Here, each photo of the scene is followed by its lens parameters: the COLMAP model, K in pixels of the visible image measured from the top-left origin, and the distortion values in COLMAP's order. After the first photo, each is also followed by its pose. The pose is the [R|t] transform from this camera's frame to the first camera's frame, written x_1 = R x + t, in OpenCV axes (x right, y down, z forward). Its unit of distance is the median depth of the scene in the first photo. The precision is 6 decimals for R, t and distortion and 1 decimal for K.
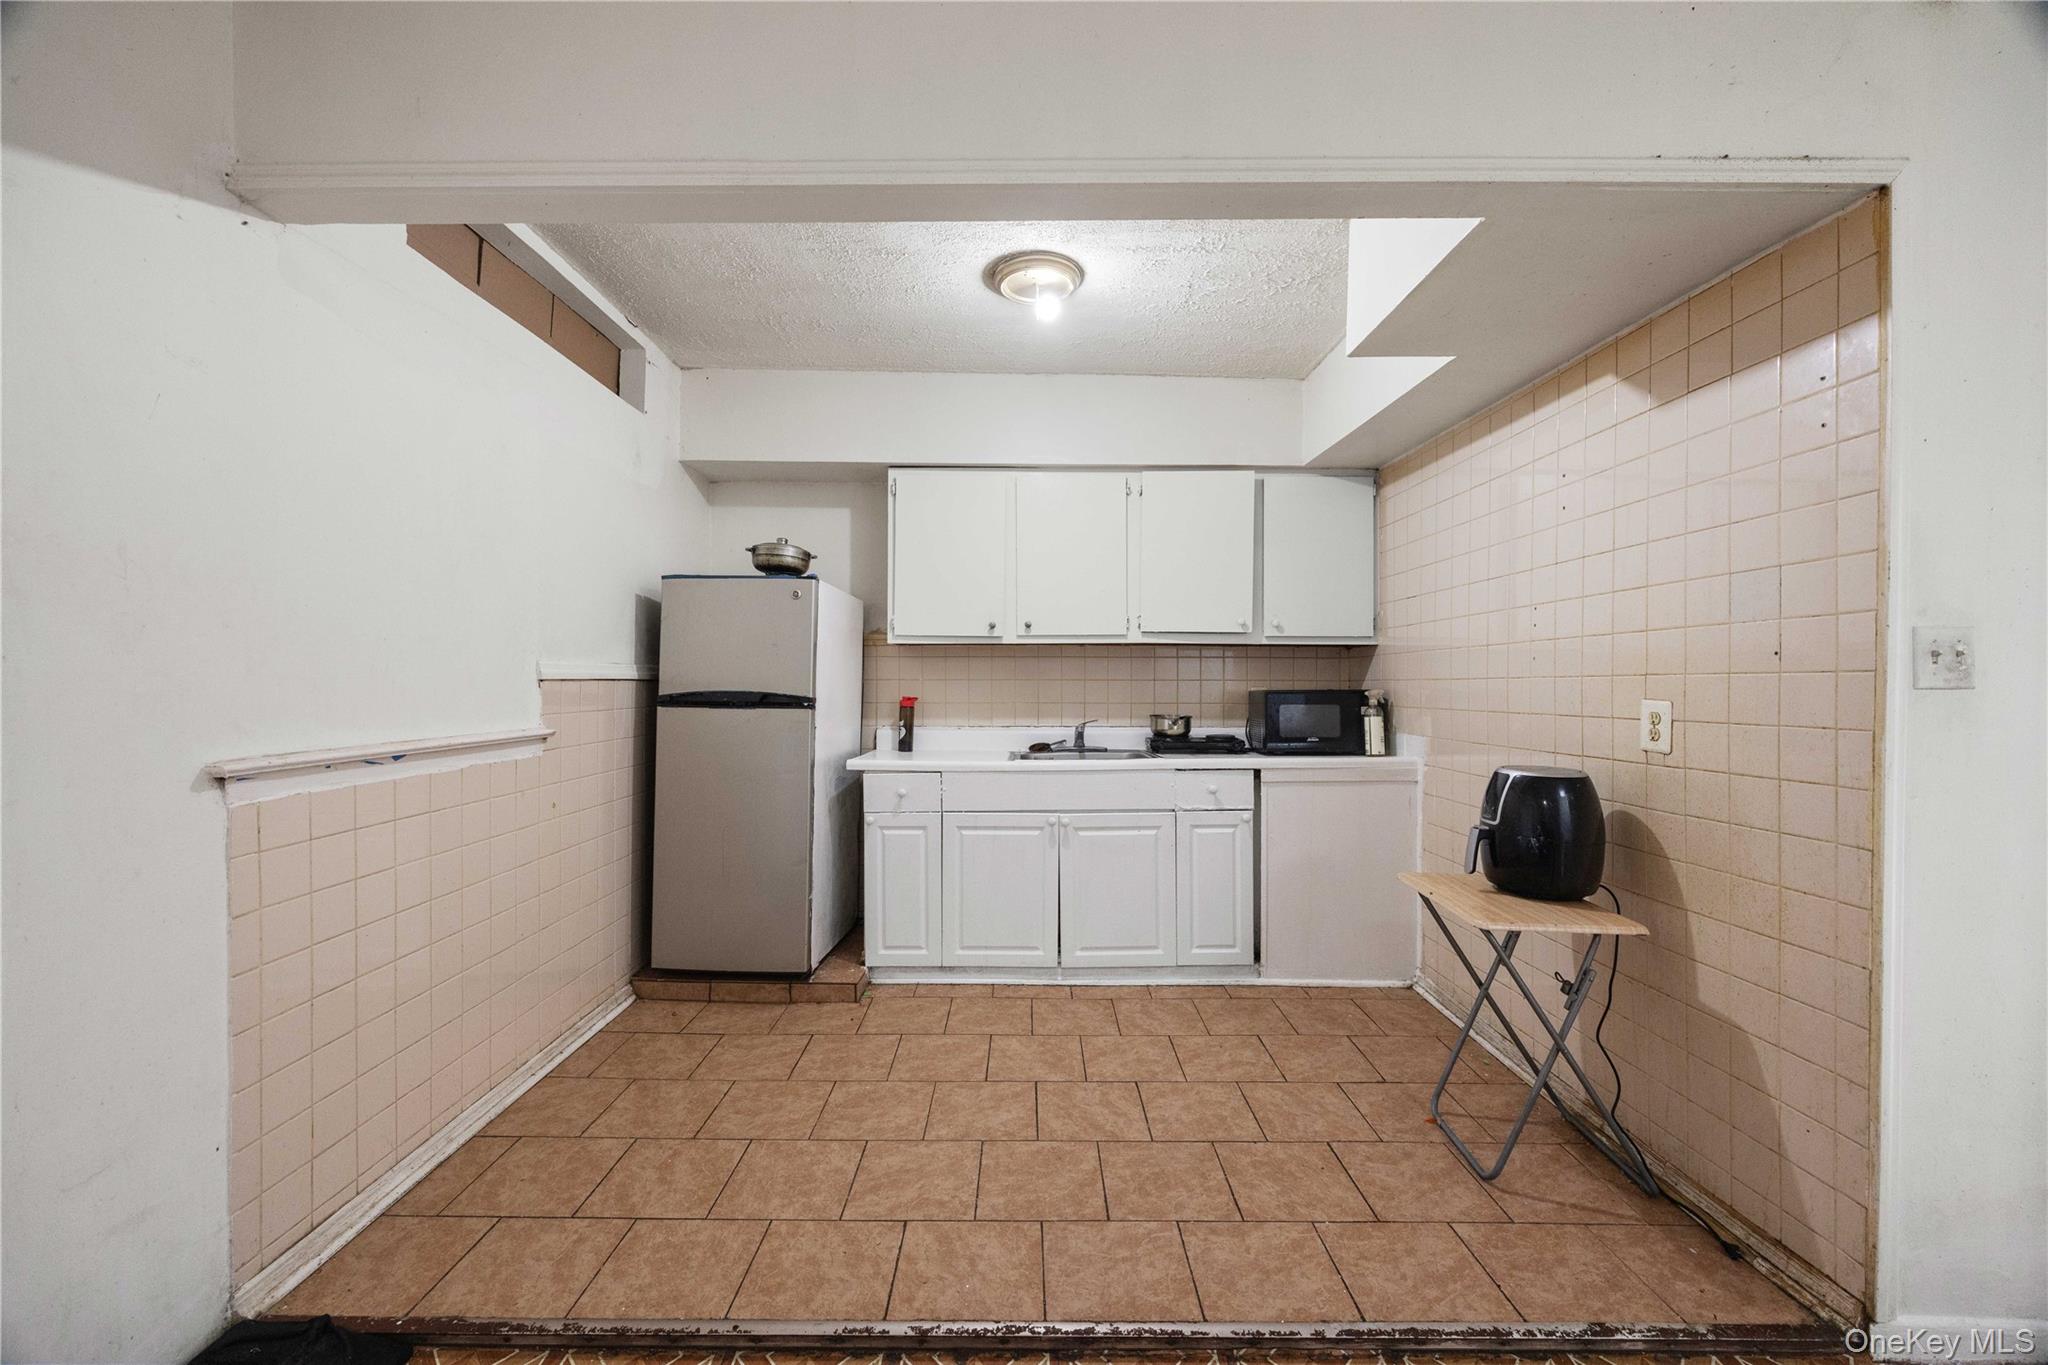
lens RADIAL K [[805.2, 0, 1026.1], [0, 805.2, 676.8], [0, 0, 1]] dist [-0.003875, -0.000552]
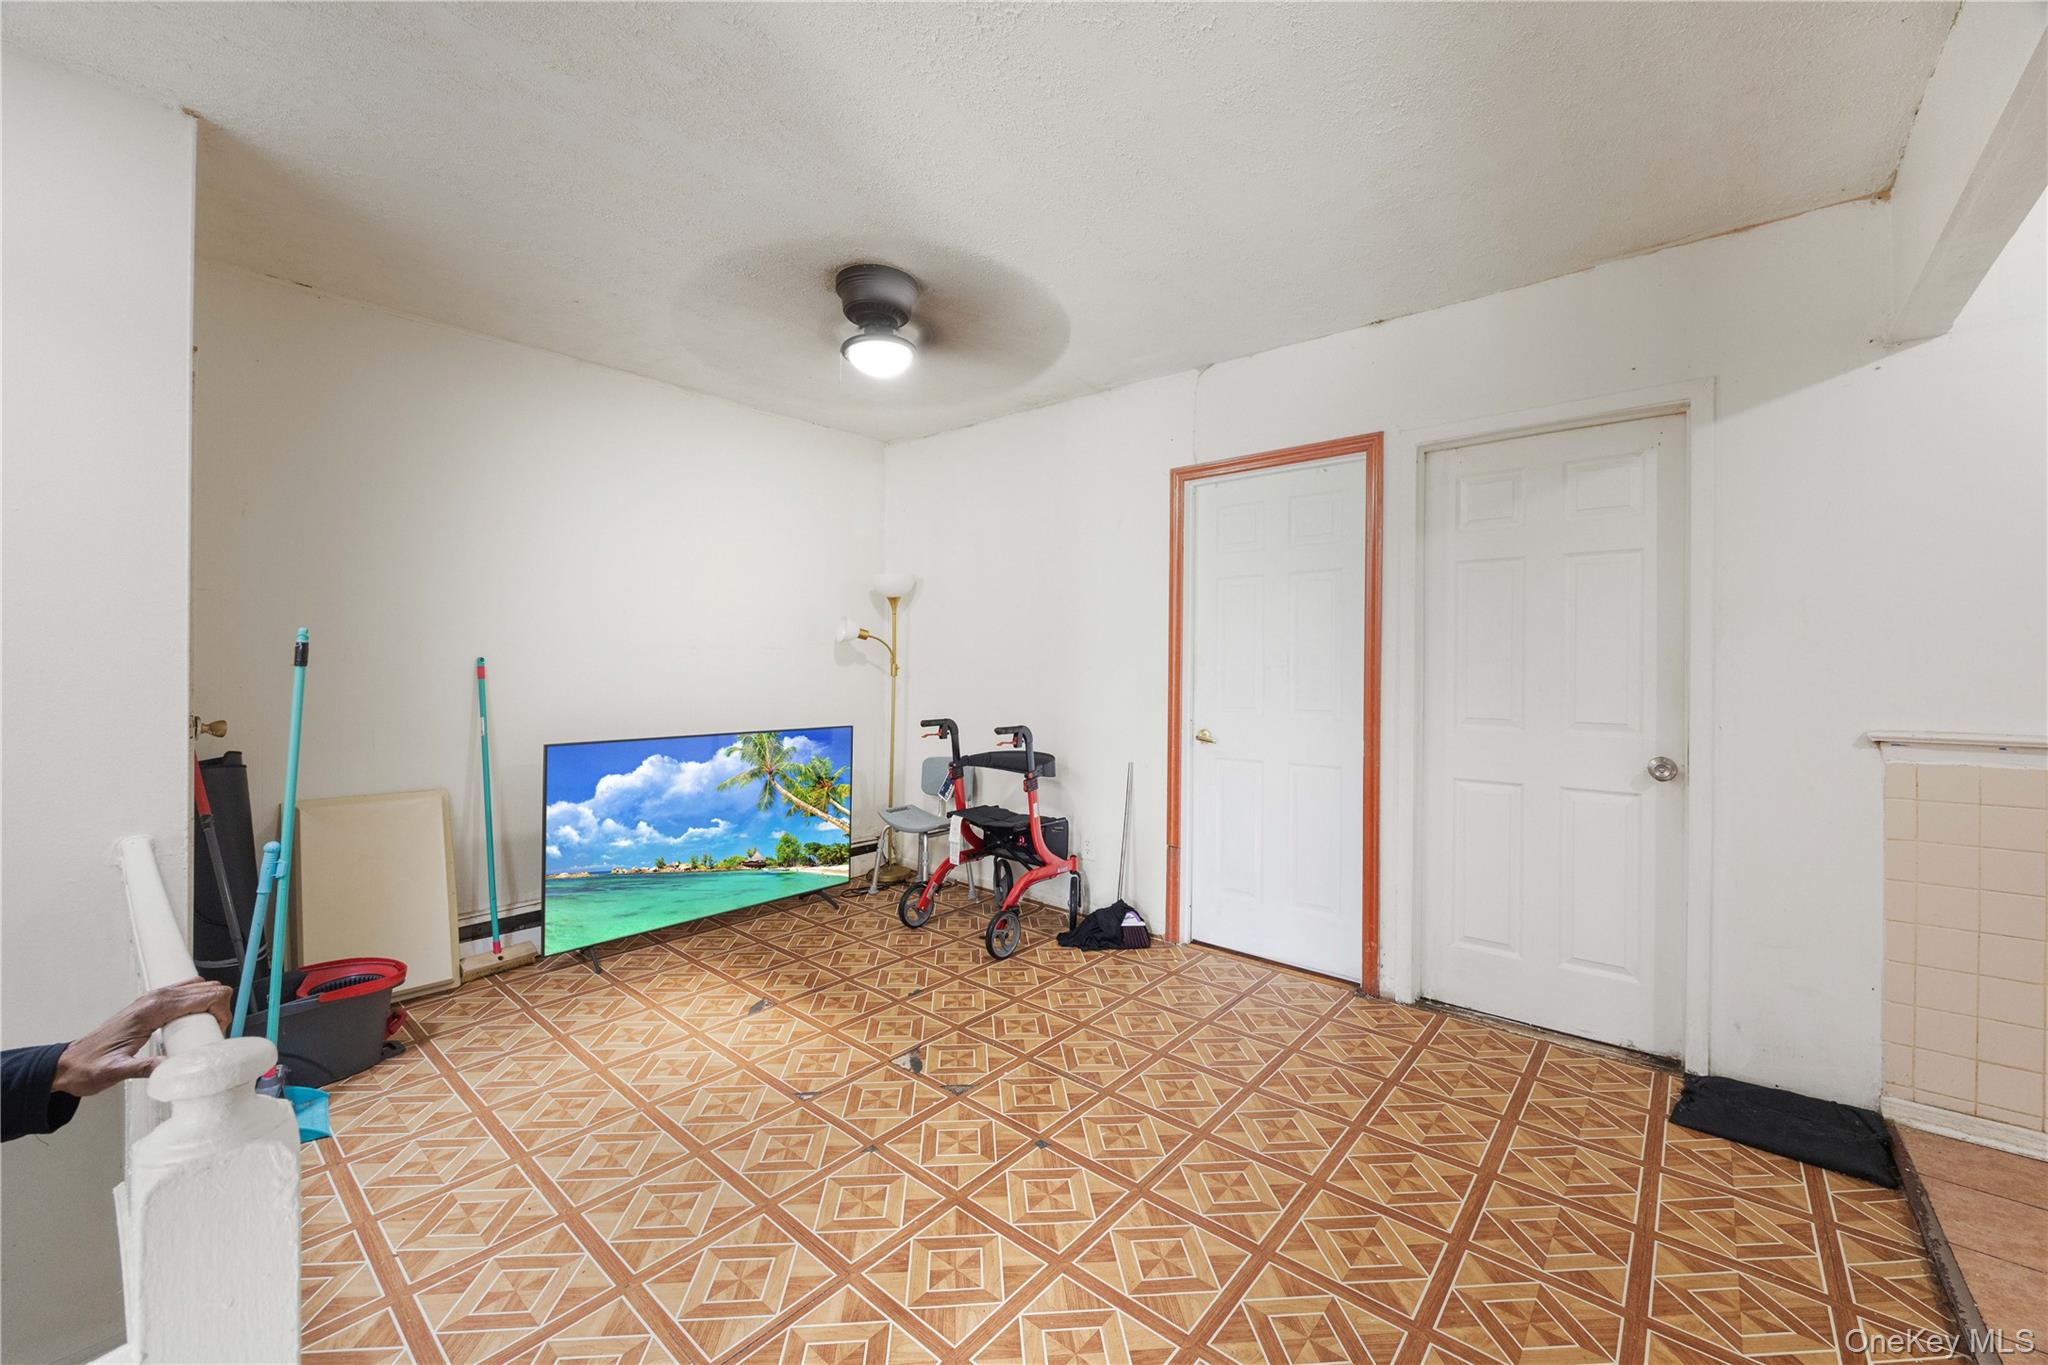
lens RADIAL K [[805.2, 0, 1026.1], [0, 805.2, 676.8], [0, 0, 1]] dist [-0.003875, -0.000552]
pose [[-0.655912, 0.000658, -0.754837, 1.148237], [-0.010640, 0.999892, 0.010118, 0.007608], [0.754763, 0.014668, -0.655834, 0.770458]]
